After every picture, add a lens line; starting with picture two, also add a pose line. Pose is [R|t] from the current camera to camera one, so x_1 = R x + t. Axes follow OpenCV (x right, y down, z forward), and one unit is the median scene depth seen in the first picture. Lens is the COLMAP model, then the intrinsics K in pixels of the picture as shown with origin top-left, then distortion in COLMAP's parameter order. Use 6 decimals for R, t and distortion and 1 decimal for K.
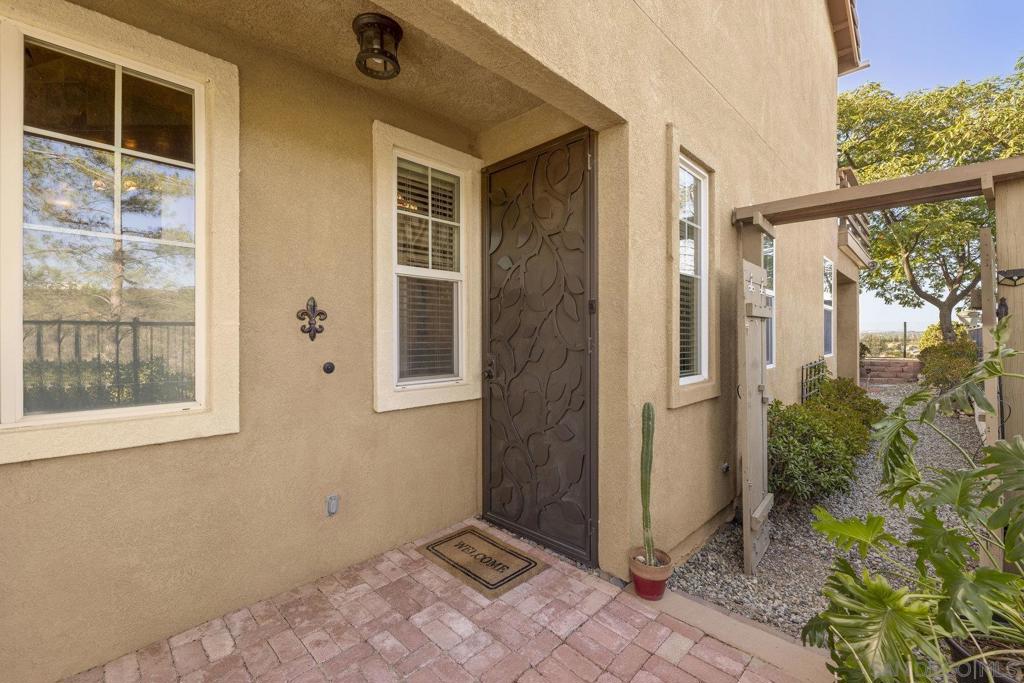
lens RADIAL K [[431.2, 0, 513.0], [0, 431.2, 338.2], [0, 0, 1]] dist [-0.000591, 0.002259]
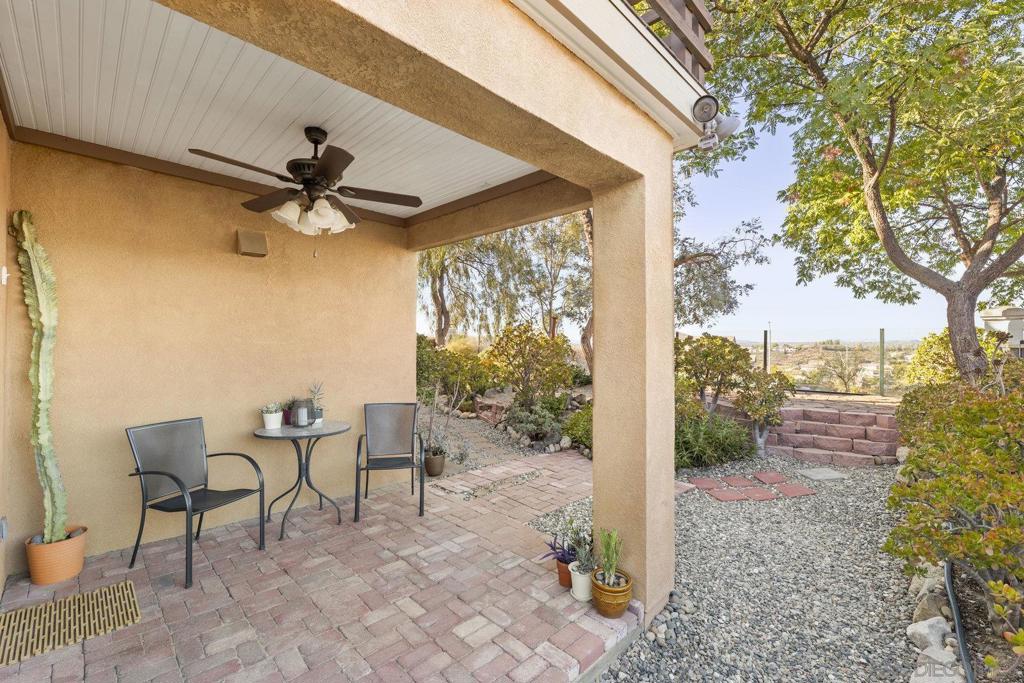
lens RADIAL K [[431.2, 0, 508.5], [0, 431.2, 341.7], [0, 0, 1]] dist [-0.000591, 0.002259]
pose [[0.999926, 0.003980, -0.011538, 0.450764], [-0.004079, 0.999955, -0.008574, -0.014091], [0.011504, 0.008621, 0.999897, 0.459002]]
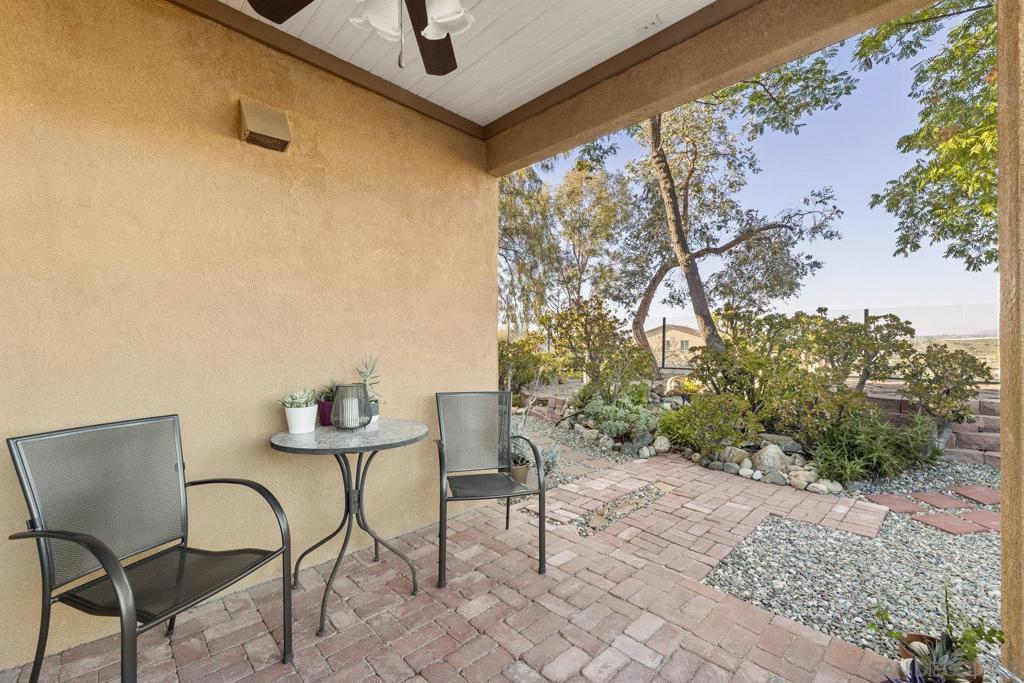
lens RADIAL K [[431.2, 0, 514.2], [0, 431.2, 337.2], [0, 0, 1]] dist [-0.000591, 0.002259]
pose [[0.999638, -0.004804, -0.026489, 0.395886], [0.004538, 0.999939, -0.010102, 0.001518], [0.026536, 0.009978, 0.999598, 0.549012]]
